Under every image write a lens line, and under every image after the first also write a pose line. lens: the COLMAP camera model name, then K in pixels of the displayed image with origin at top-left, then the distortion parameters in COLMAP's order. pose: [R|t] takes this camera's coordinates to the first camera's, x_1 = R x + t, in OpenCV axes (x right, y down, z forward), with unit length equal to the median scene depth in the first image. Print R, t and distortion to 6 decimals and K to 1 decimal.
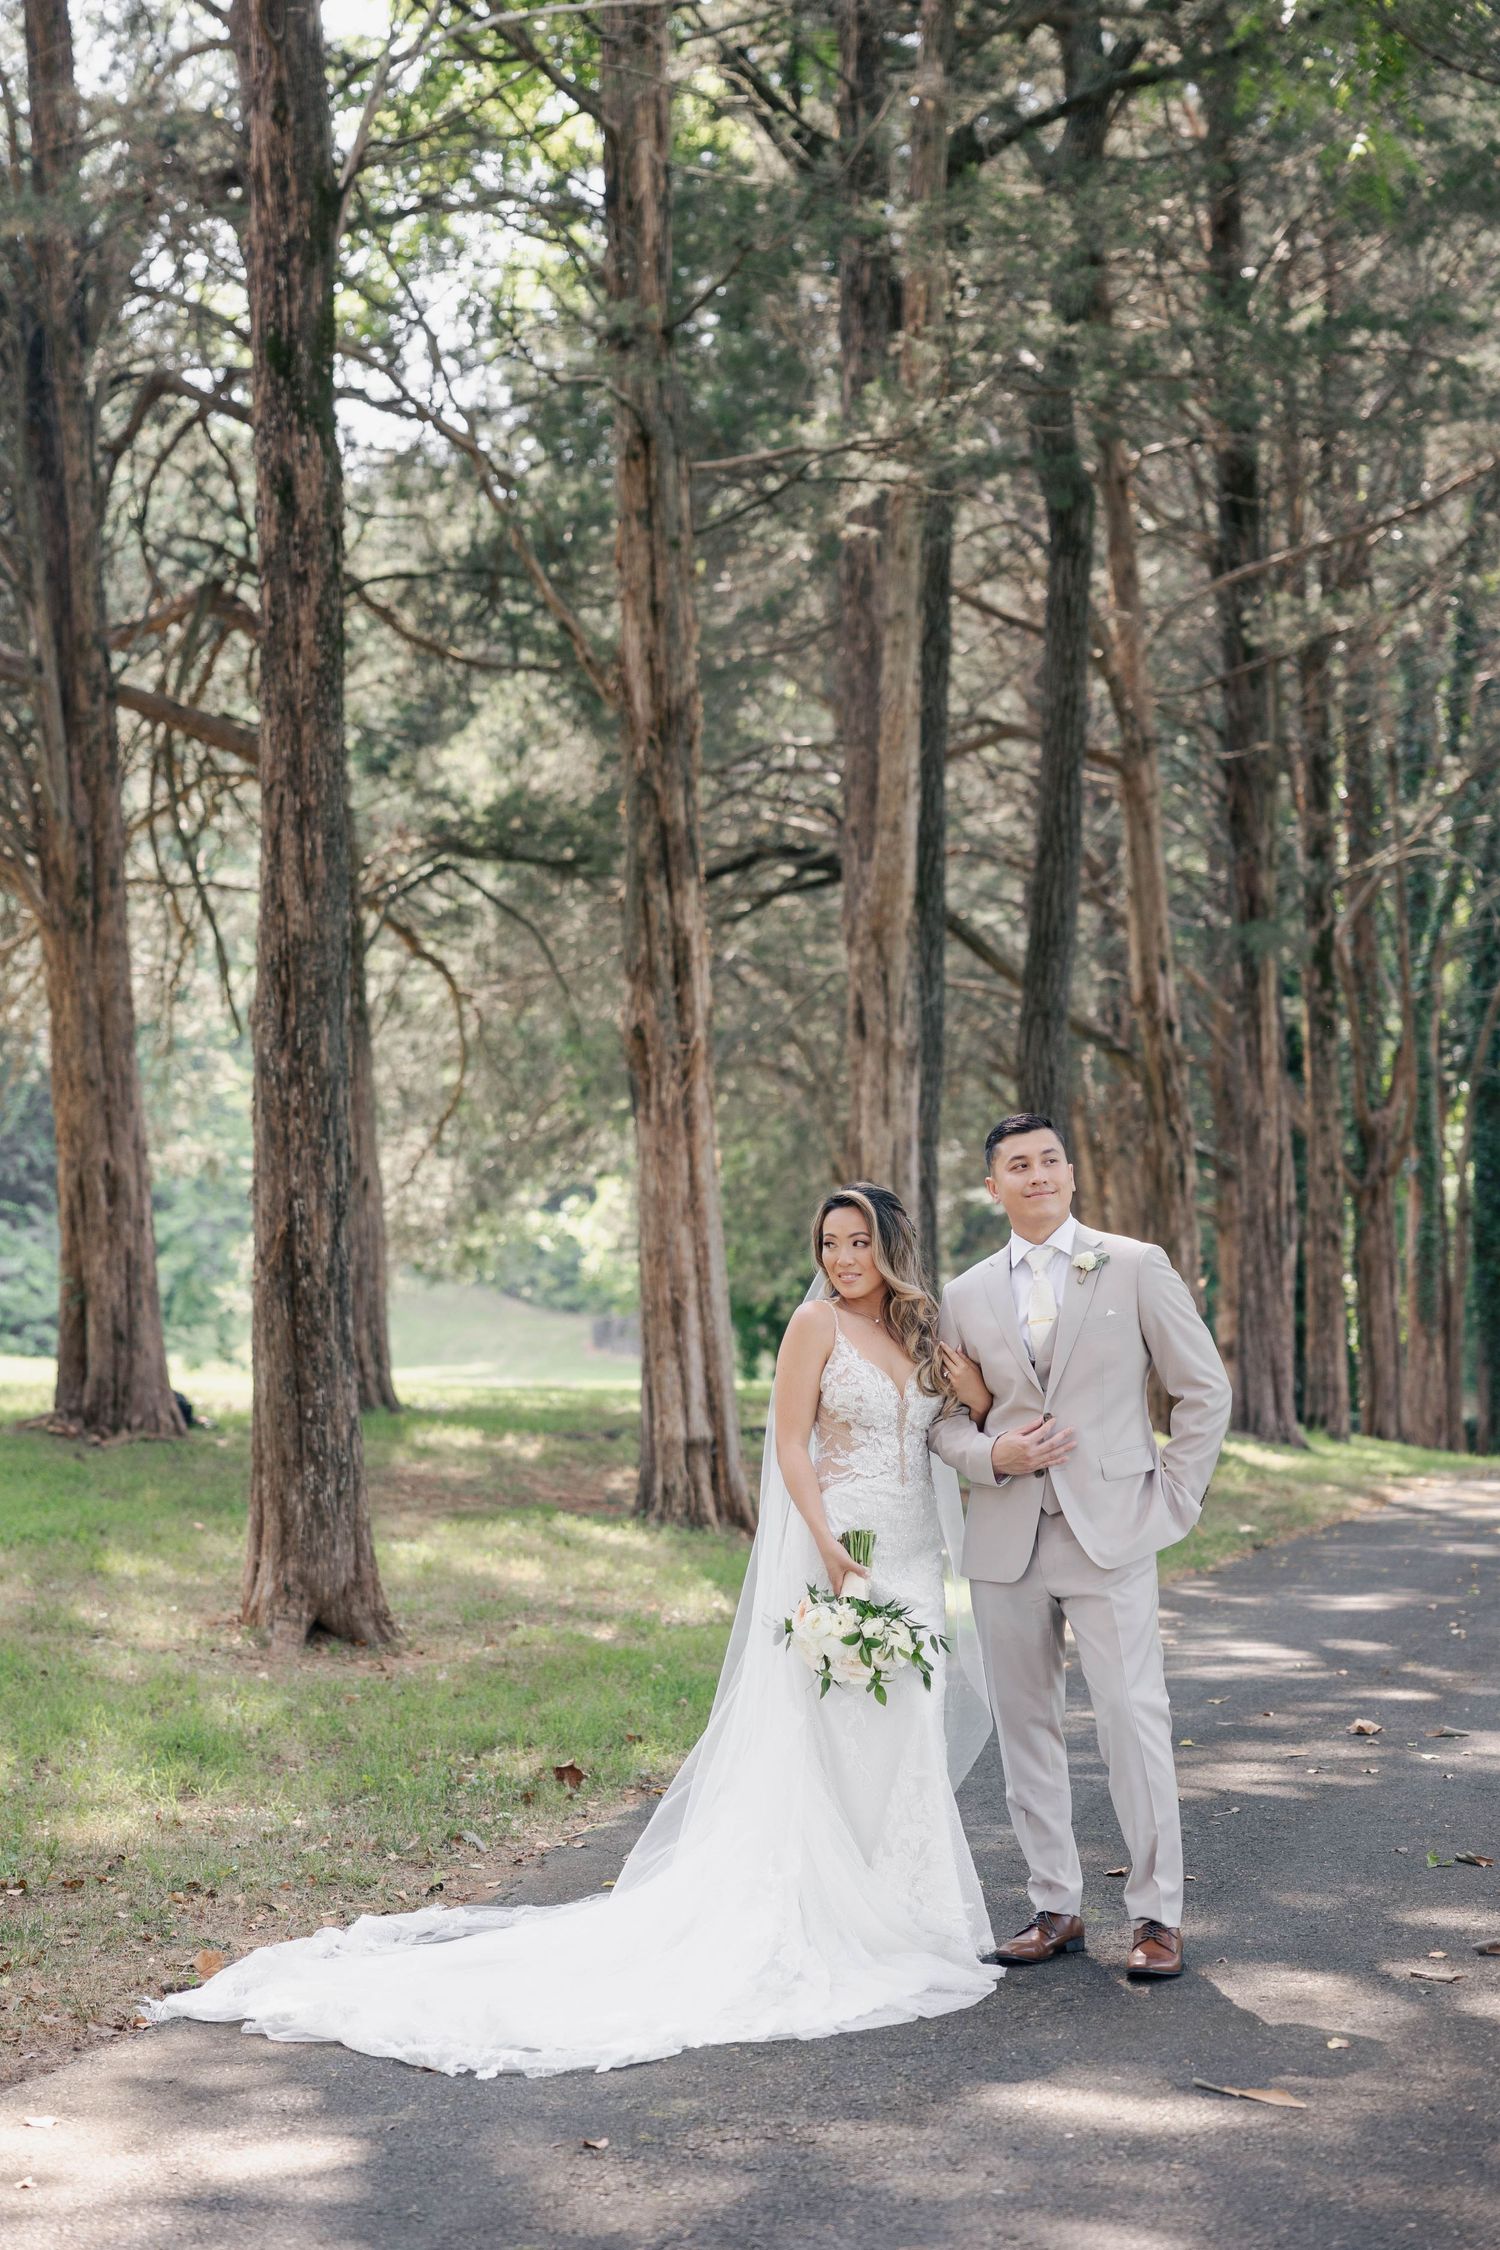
lens RADIAL K [[4475.5, 0, 750.0], [0, 4475.5, 1125.0], [0, 0, 1]] dist [0.038169, -0.023170]
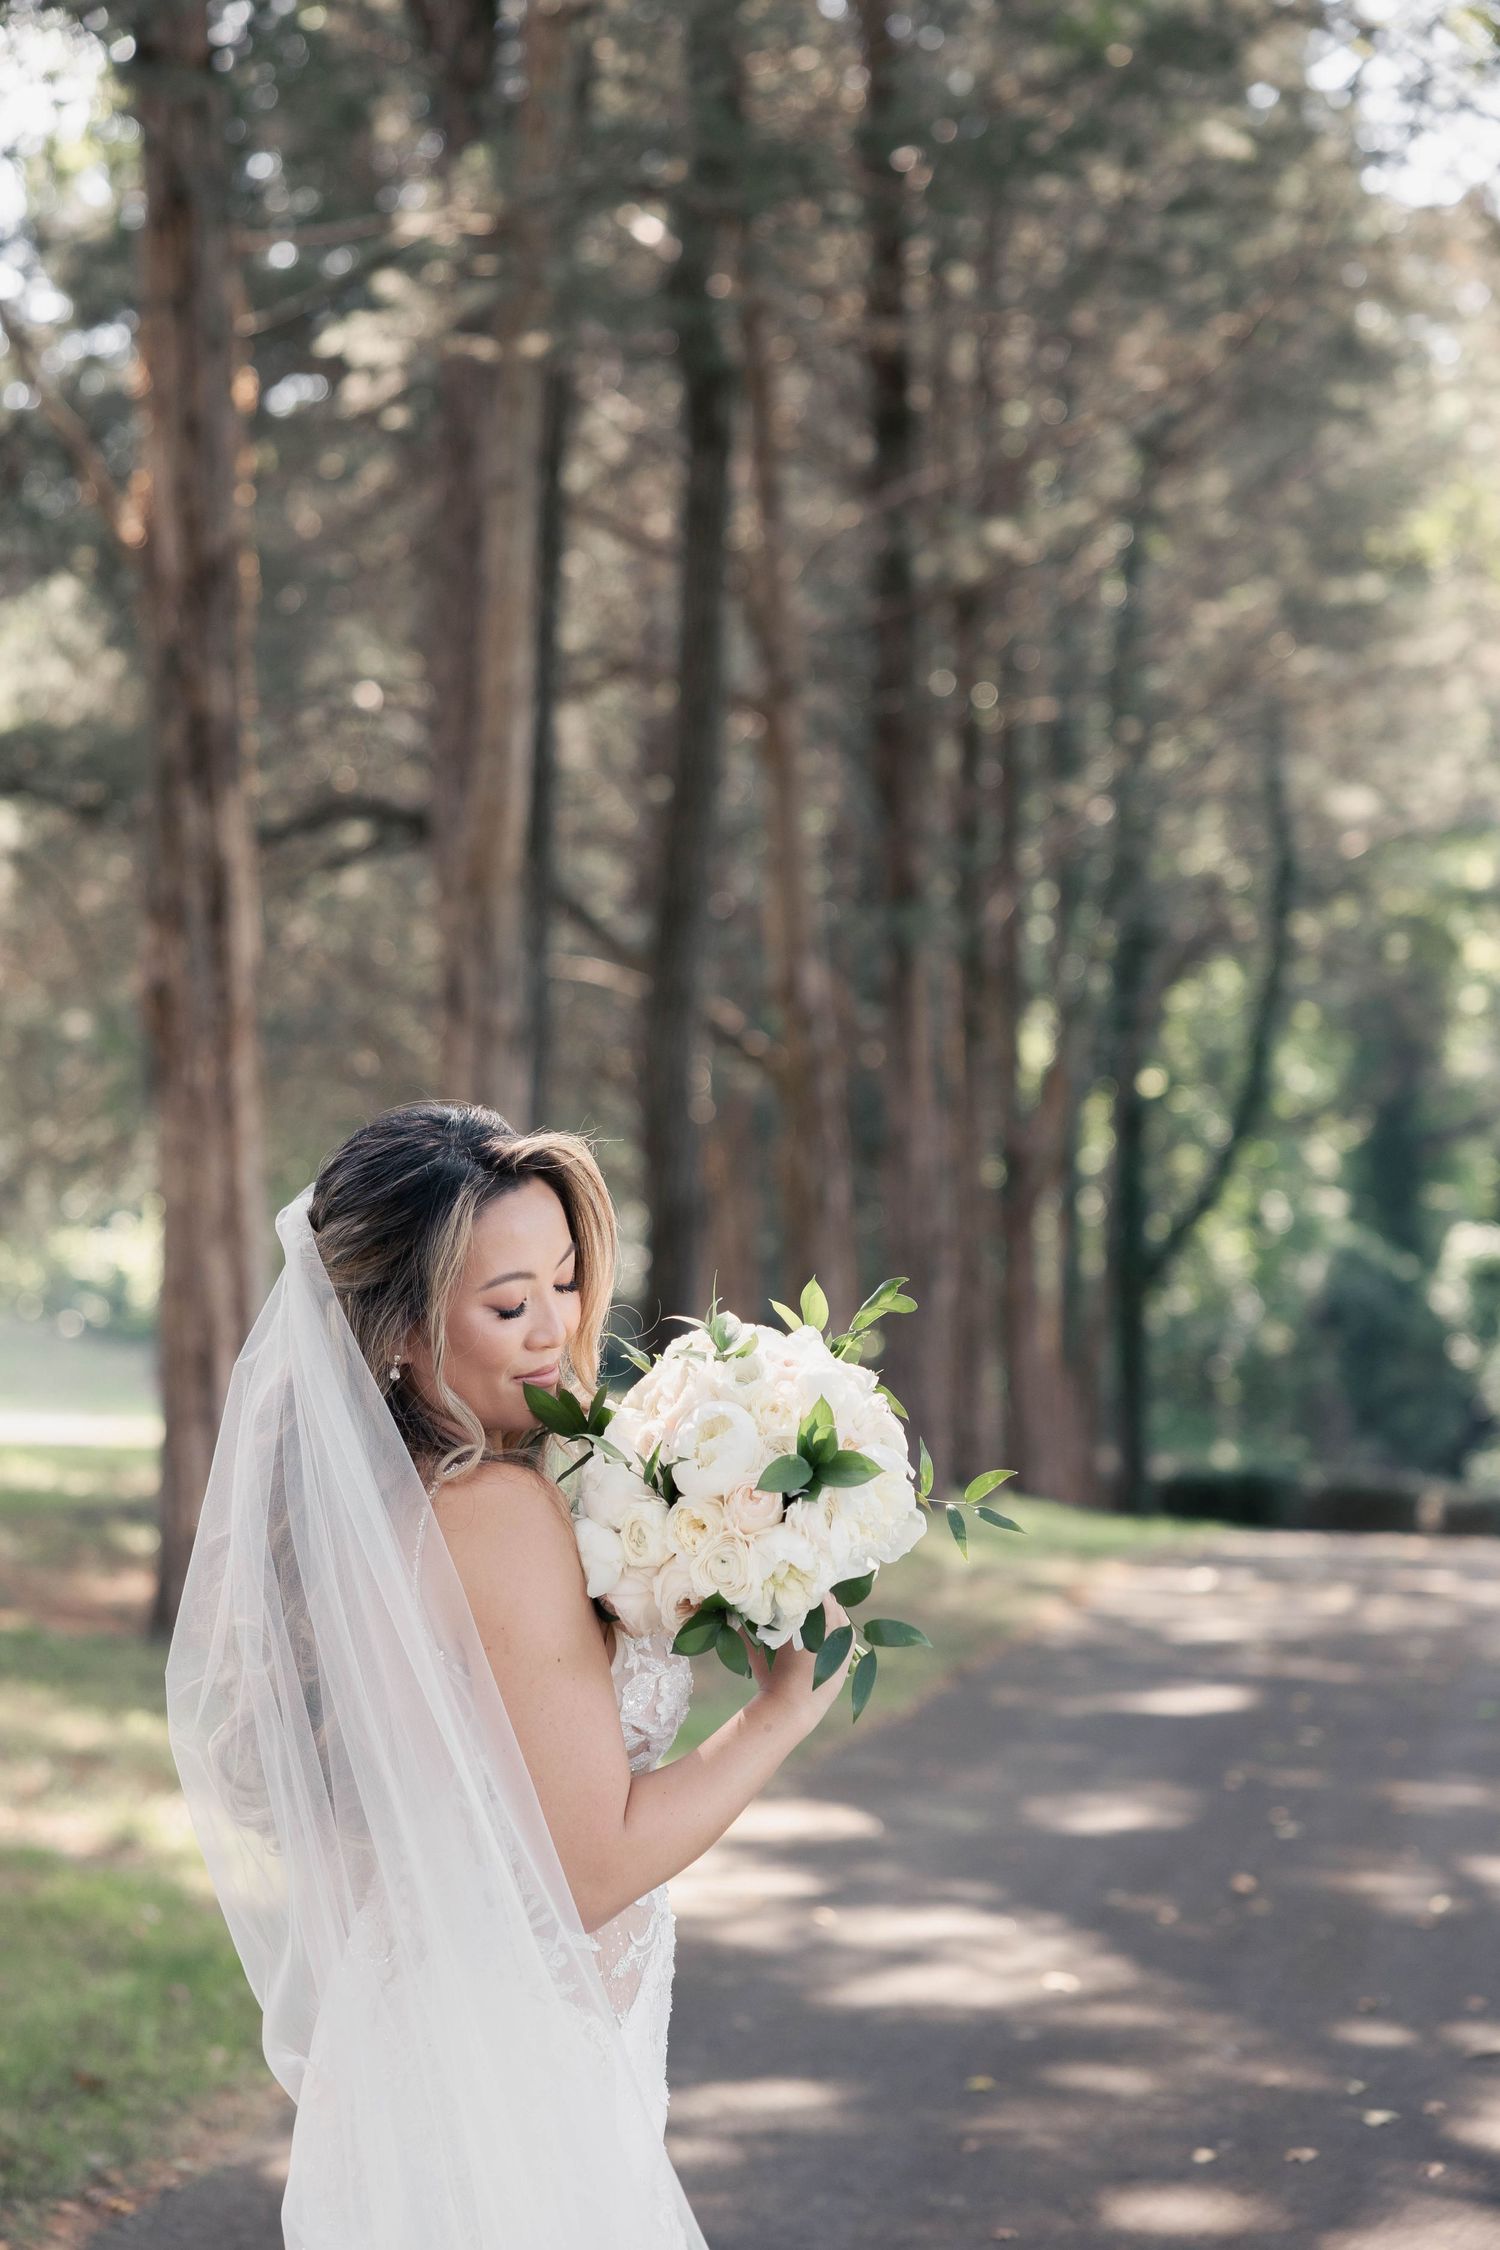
lens RADIAL K [[4475.5, 0, 750.0], [0, 4475.5, 1125.0], [0, 0, 1]] dist [0.038169, -0.023170]
pose [[0.995781, 0.012189, 0.090951, 0.004056], [-0.011482, 0.999900, -0.008286, 0.004925], [-0.091042, 0.007207, 0.995821, 0.164163]]
